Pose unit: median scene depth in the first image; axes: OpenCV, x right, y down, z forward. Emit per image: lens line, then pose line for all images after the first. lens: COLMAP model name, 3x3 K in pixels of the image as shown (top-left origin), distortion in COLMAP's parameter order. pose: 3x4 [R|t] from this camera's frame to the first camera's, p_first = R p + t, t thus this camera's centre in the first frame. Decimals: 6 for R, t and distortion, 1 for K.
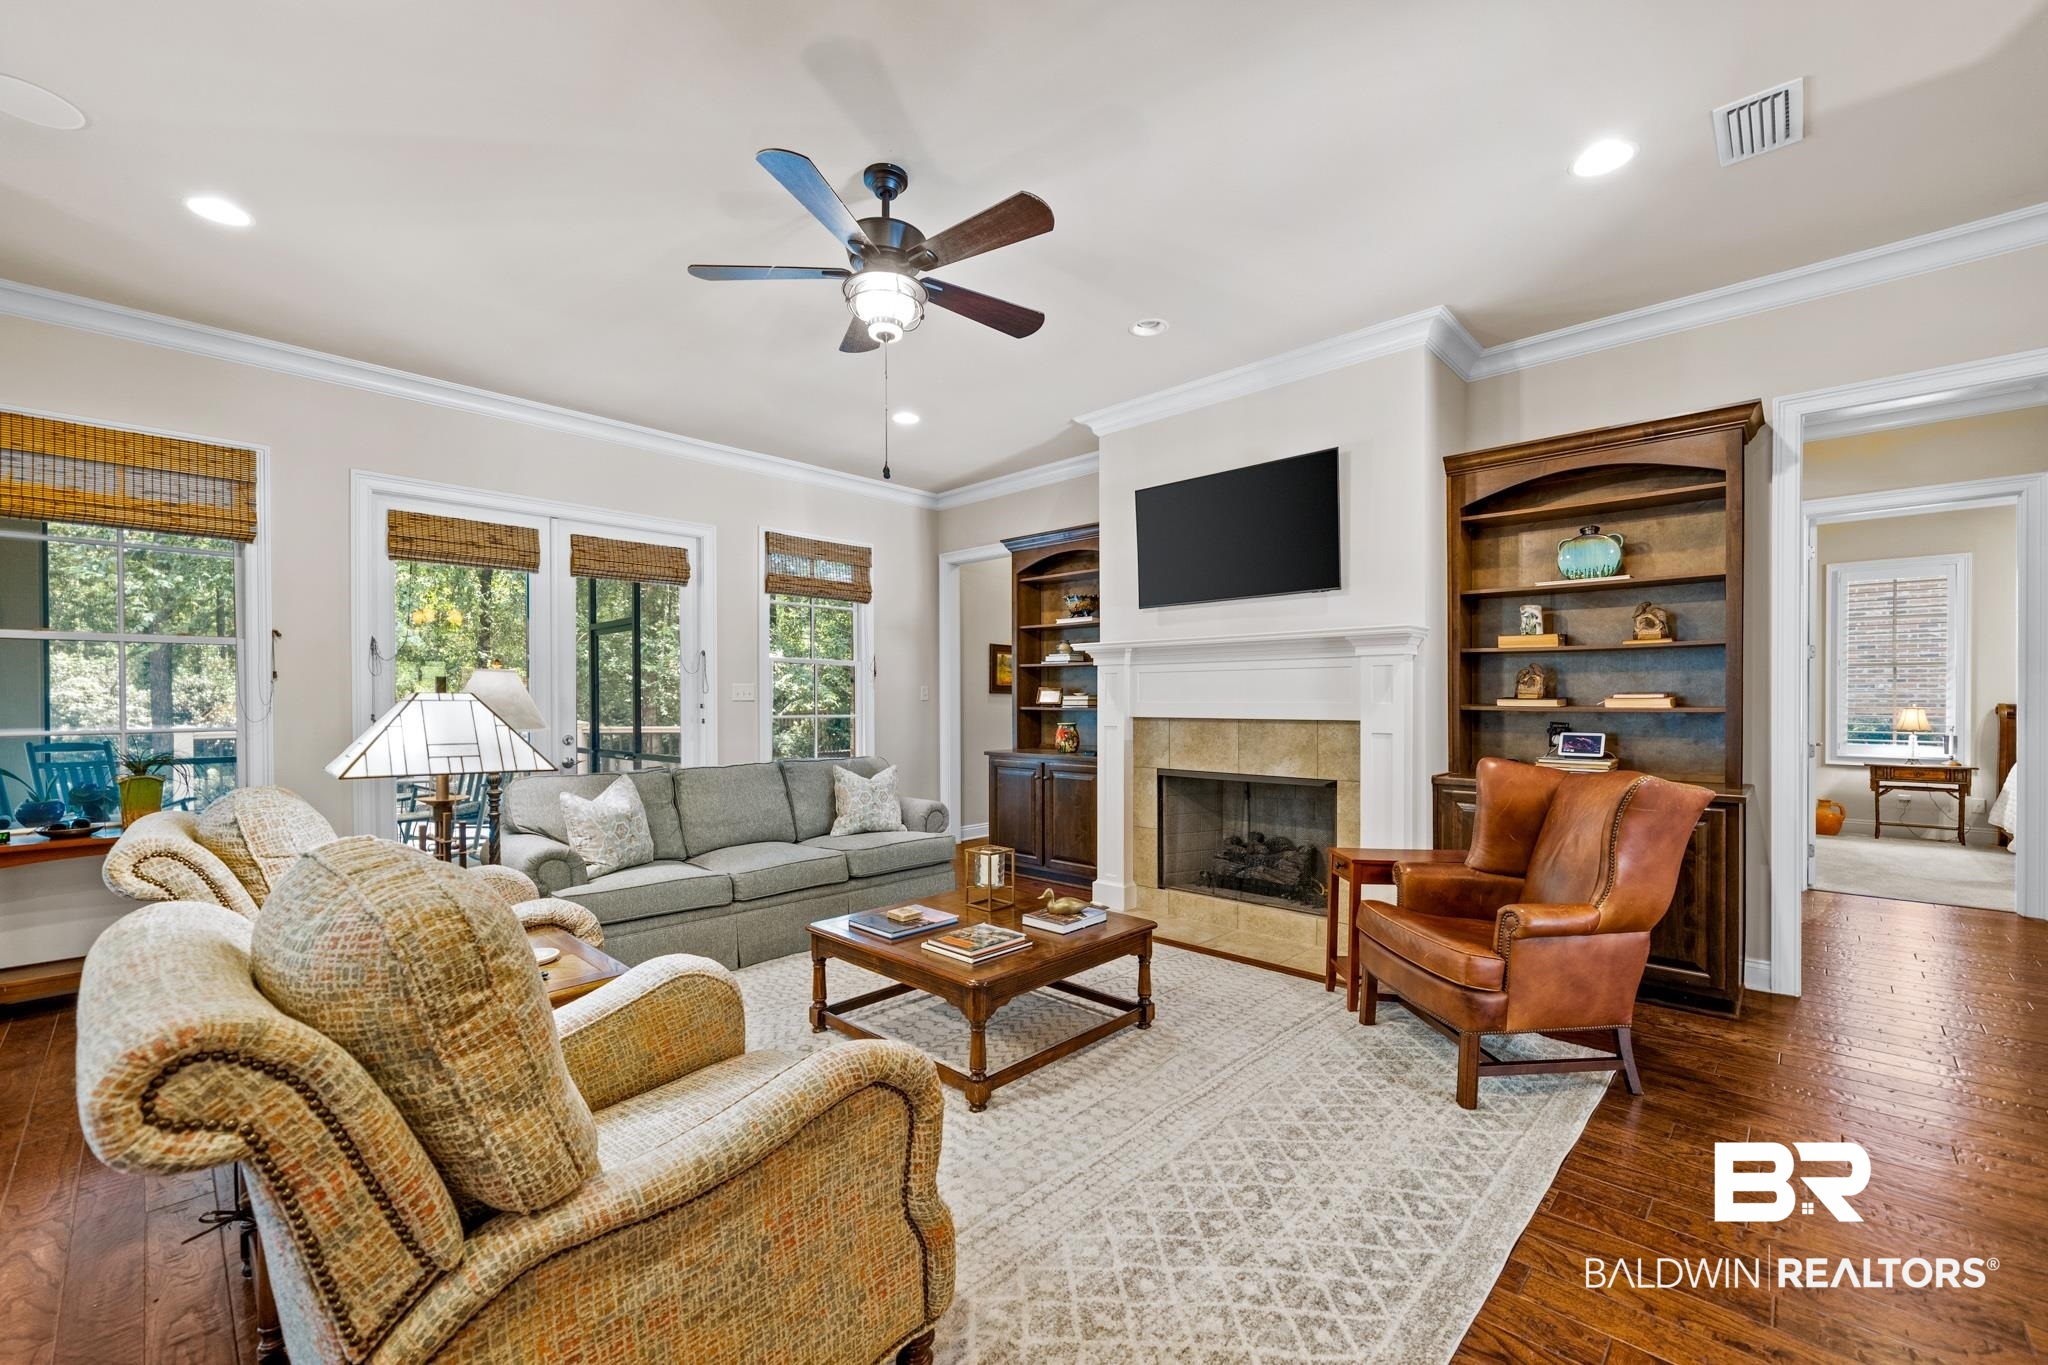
lens RADIAL K [[827.5, 0, 1037.0], [0, 827.5, 703.3], [0, 0, 1]] dist [0.000500, 0.000497]
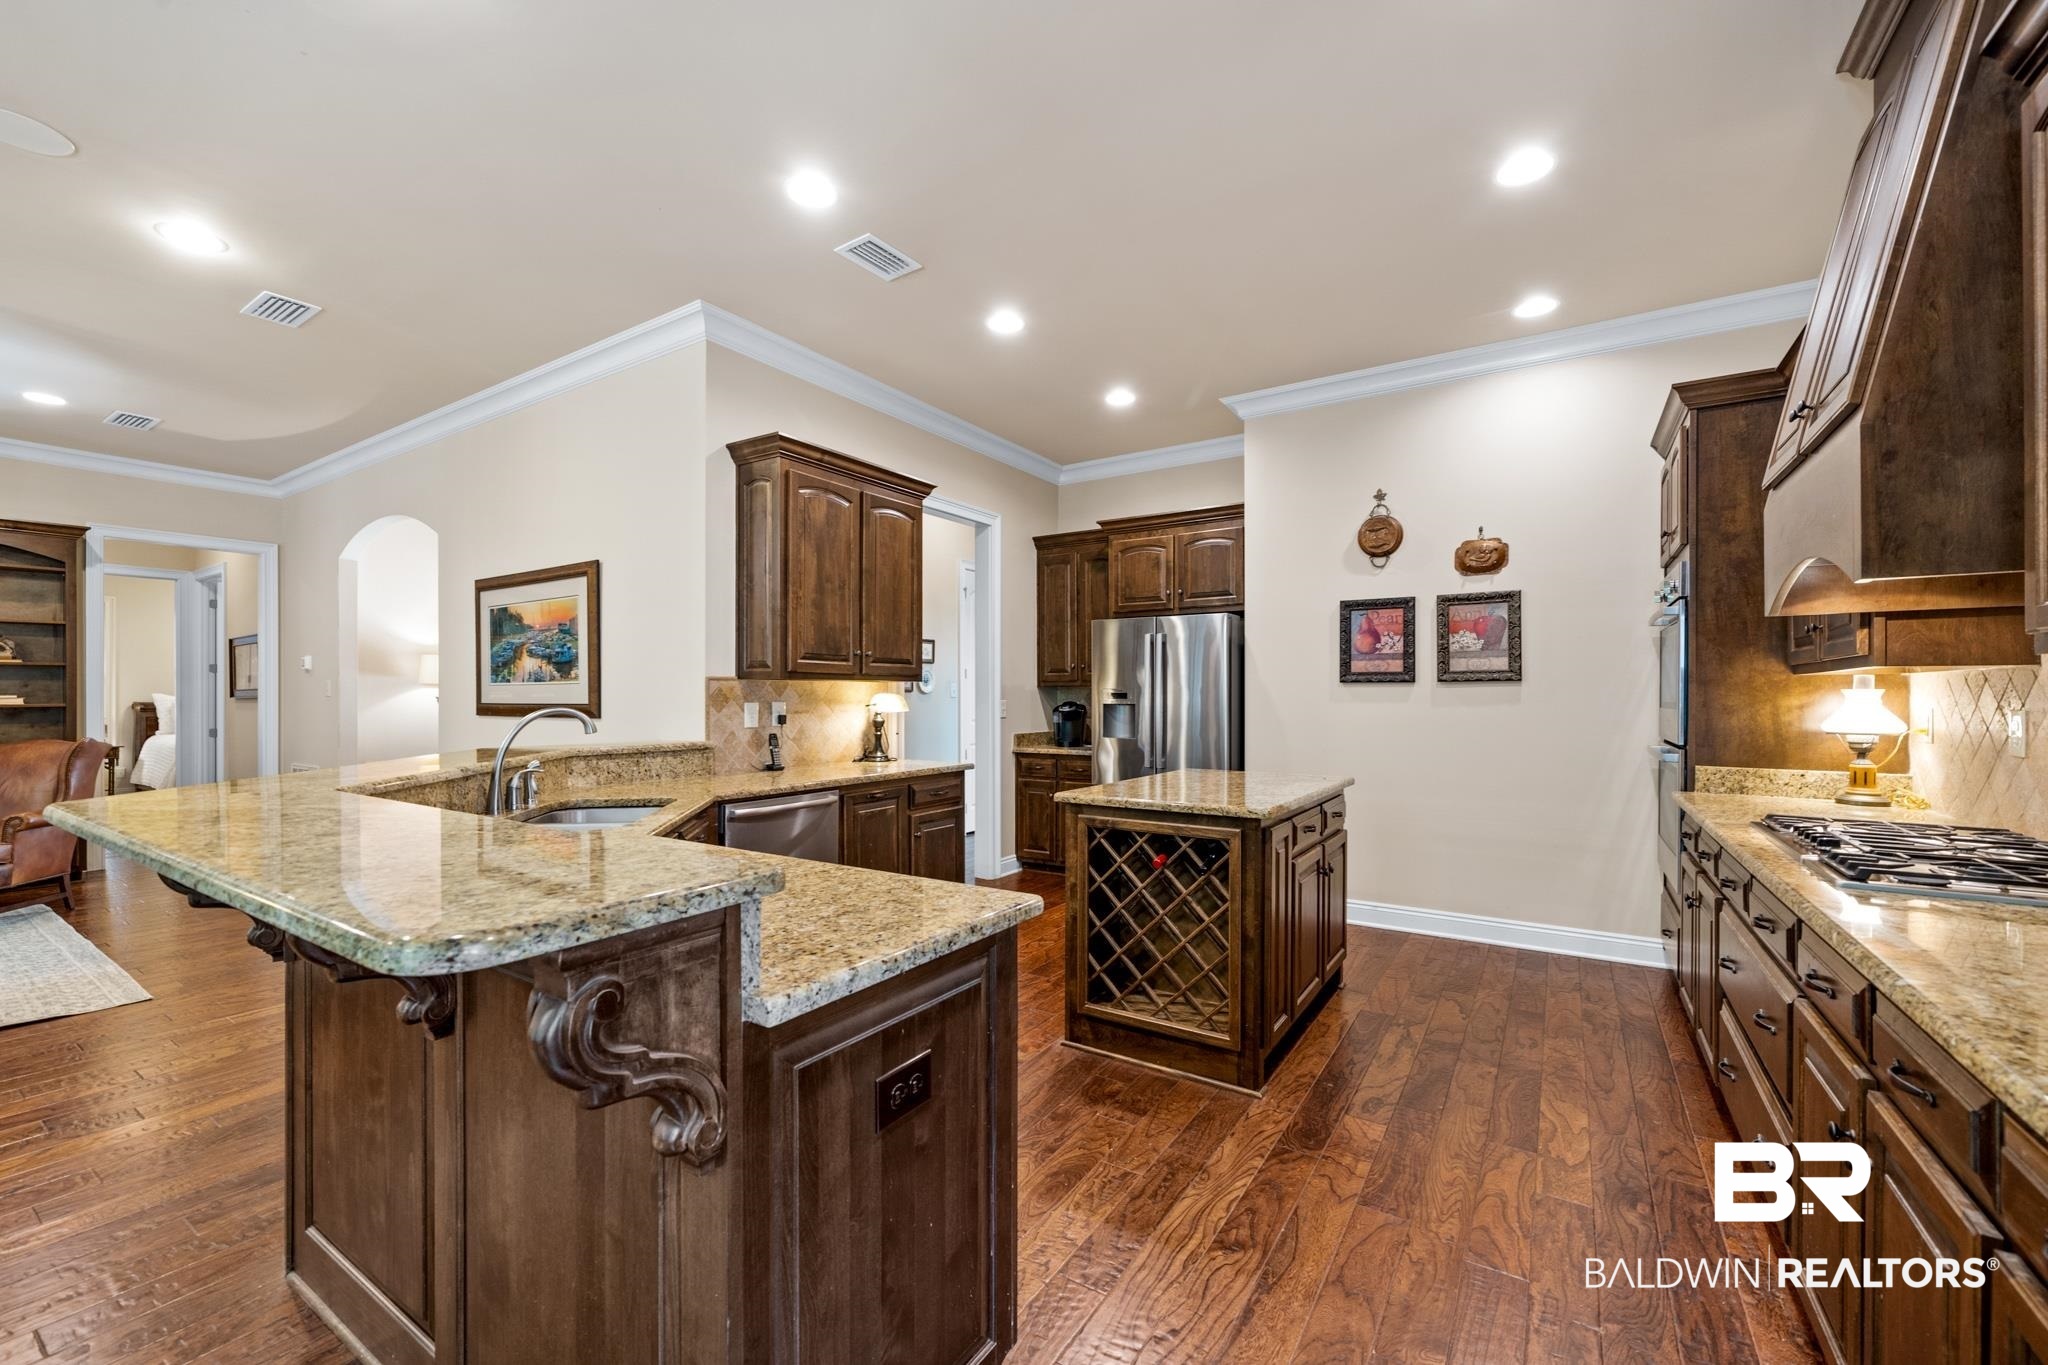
lens RADIAL K [[827.5, 0, 1026.0], [0, 827.5, 700.5], [0, 0, 1]] dist [0.000500, 0.000497]
pose [[-0.175035, -0.002774, 0.984558, -0.812348], [0.005805, 0.999976, 0.003849, 0.002513], [-0.984545, 0.006389, -0.175015, -0.434258]]
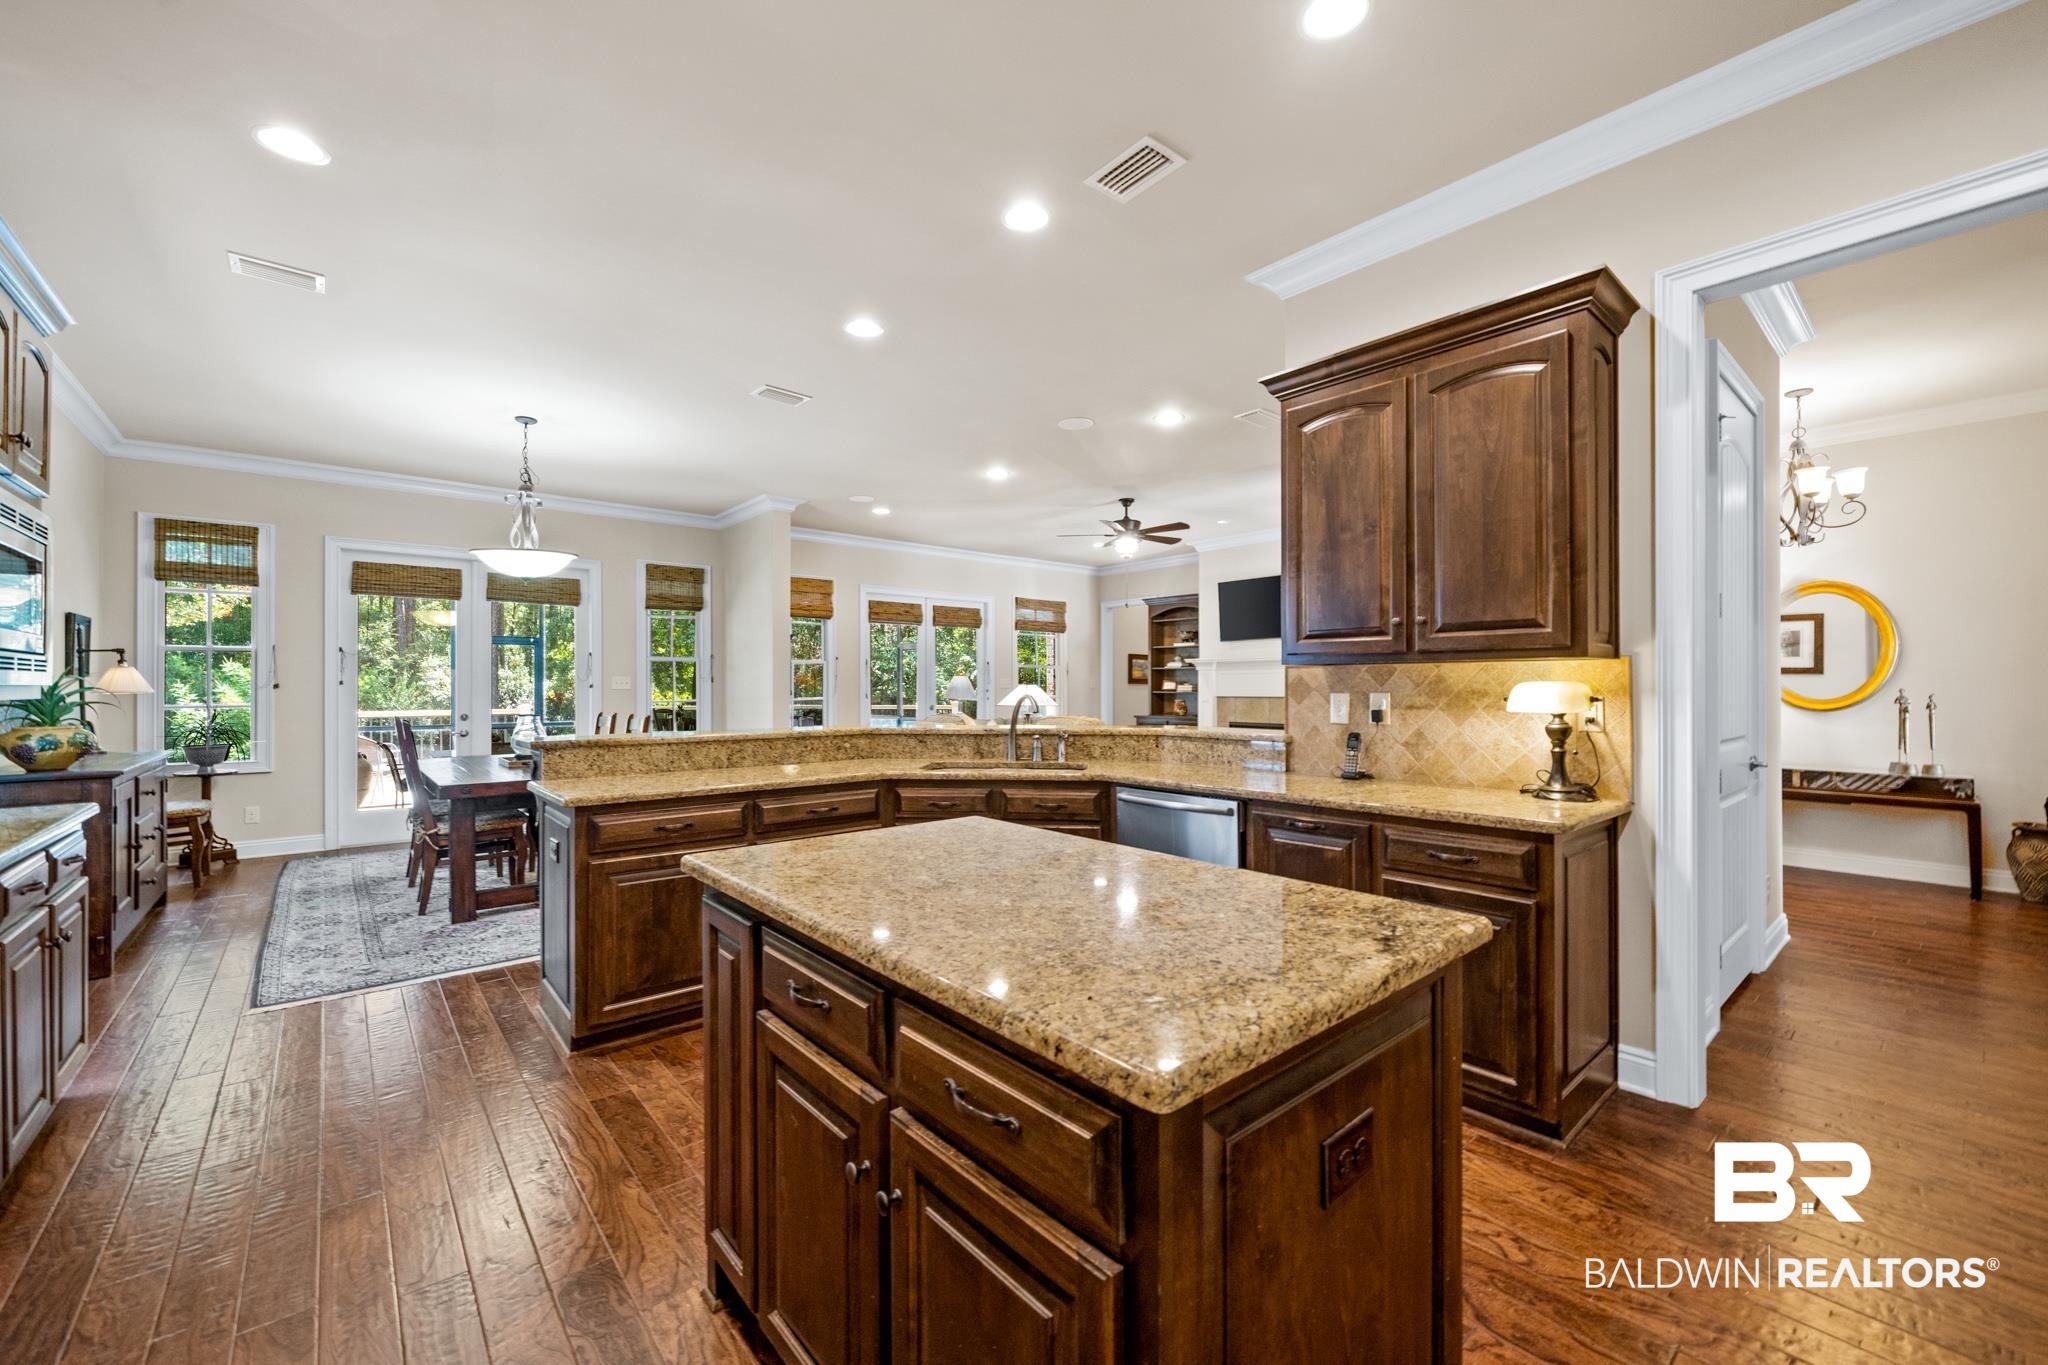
lens RADIAL K [[827.5, 0, 1020.1], [0, 827.5, 681.5], [0, 0, 1]] dist [0.000500, 0.000497]
pose [[0.993389, 0.000436, -0.114792, -0.124814], [-0.001745, 0.999935, -0.011305, 0.004665], [0.114780, 0.011430, 0.993325, -1.024622]]
